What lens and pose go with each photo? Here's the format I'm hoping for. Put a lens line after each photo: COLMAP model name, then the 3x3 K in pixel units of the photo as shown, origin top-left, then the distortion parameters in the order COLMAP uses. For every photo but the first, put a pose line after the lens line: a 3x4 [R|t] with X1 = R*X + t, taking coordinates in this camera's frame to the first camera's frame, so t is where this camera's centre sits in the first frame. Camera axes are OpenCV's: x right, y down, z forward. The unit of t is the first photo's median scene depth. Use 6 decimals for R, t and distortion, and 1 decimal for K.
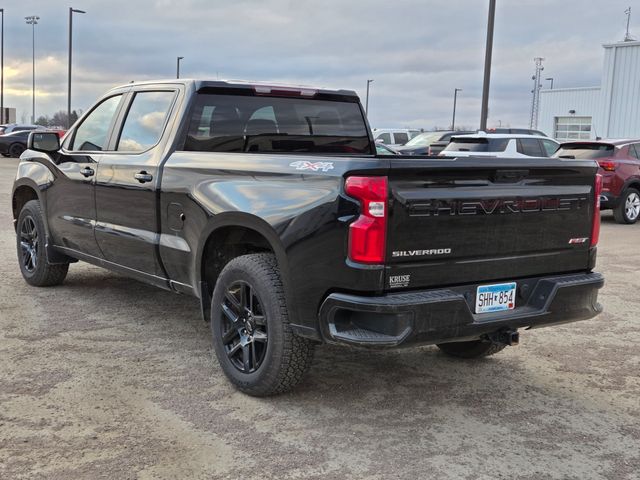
lens RADIAL K [[830.3, 0, 307.7], [0, 830.3, 238.9], [0, 0, 1]] dist [0.096956, -0.090649]
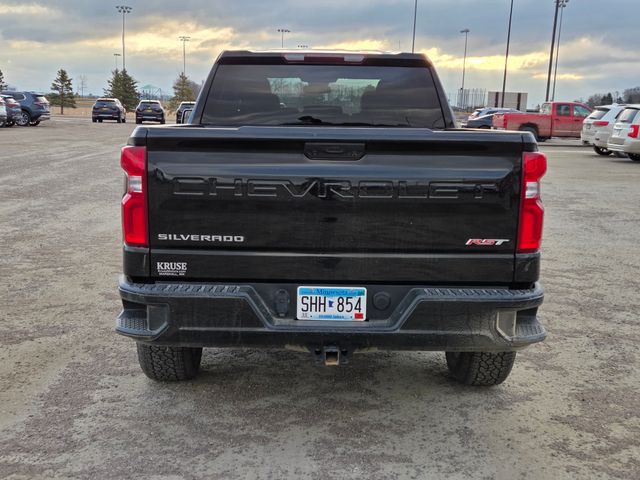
lens RADIAL K [[830.3, 0, 307.7], [0, 830.3, 238.9], [0, 0, 1]] dist [0.096956, -0.090649]
pose [[0.822666, 0.074038, -0.563683, 0.640364], [-0.063198, 0.997248, 0.038750, -0.020356], [0.565001, 0.003746, 0.825082, 0.325141]]
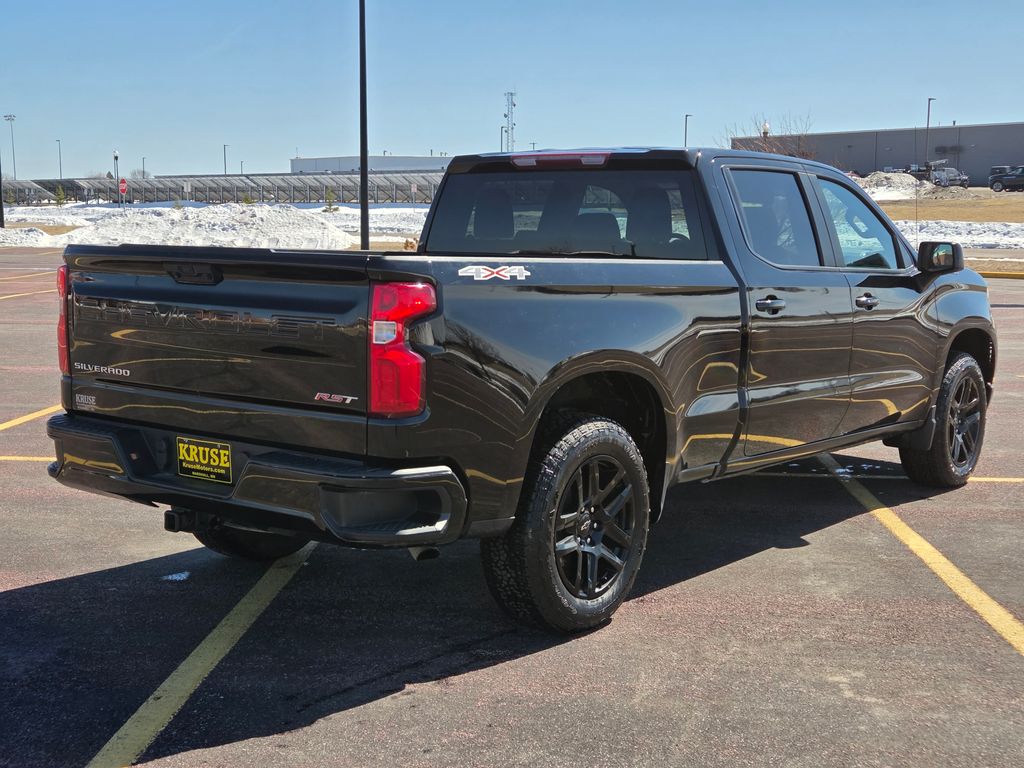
lens RADIAL K [[1328.4, 0, 492.4], [0, 1328.4, 382.2], [0, 0, 1]] dist [0.096956, -0.090649]
pose [[0.298063, 0.085639, -0.950697, 1.265444], [-0.126564, 0.990719, 0.049564, -0.069673], [0.946118, 0.105551, 0.306136, 0.872870]]
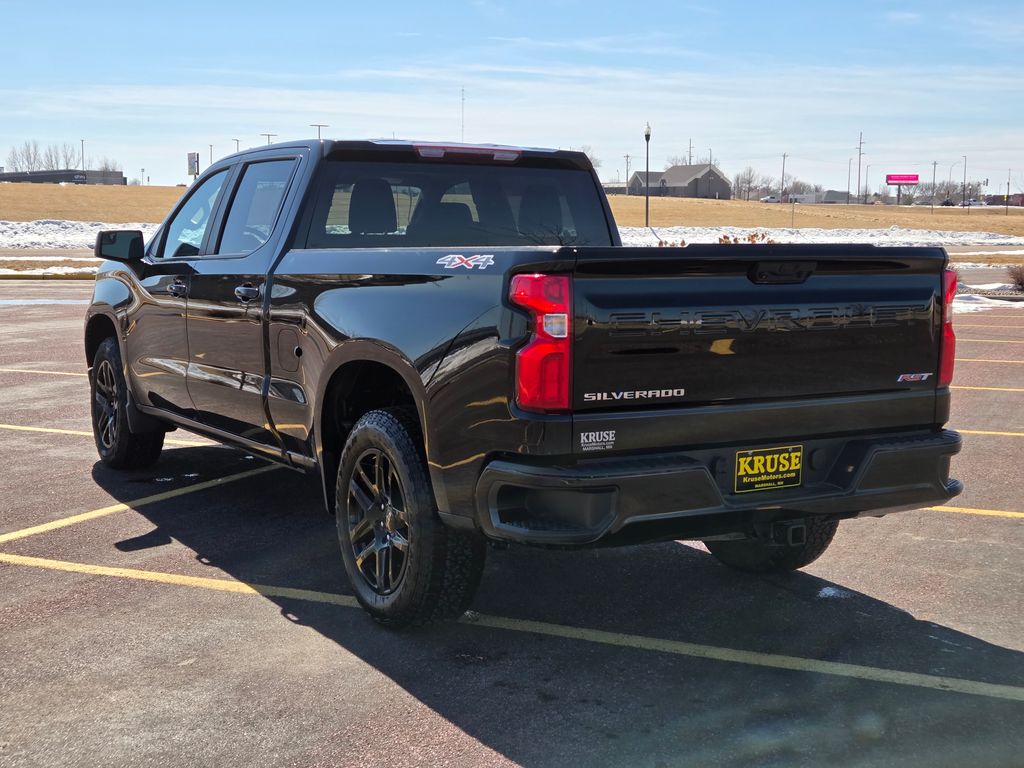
lens RADIAL K [[1328.4, 0, 492.4], [0, 1328.4, 382.2], [0, 0, 1]] dist [0.096956, -0.090649]
pose [[0.995341, -0.012235, -0.095635, 0.114427], [0.010360, 0.999745, -0.020072, 0.023467], [0.095856, 0.018988, 0.995214, -0.010543]]
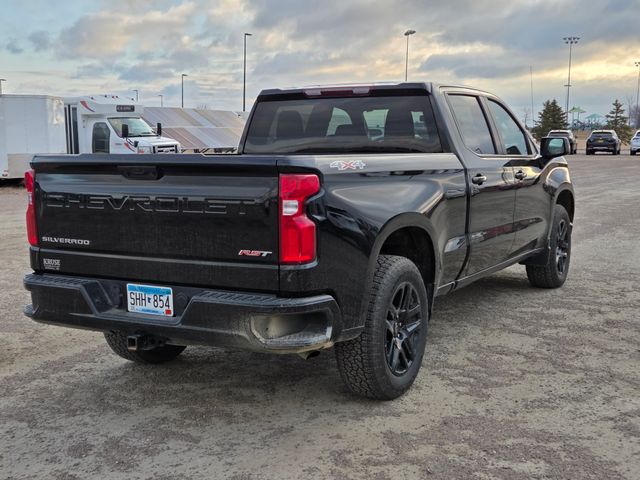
lens RADIAL K [[829.5, 0, 322.2], [0, 829.5, 223.5], [0, 0, 1]] dist [0.085183, -0.052495]
pose [[0.448445, 0.060057, -0.891790, 1.141729], [-0.087940, 0.995864, 0.022844, -0.054850], [0.889474, 0.068180, 0.451872, 0.726604]]
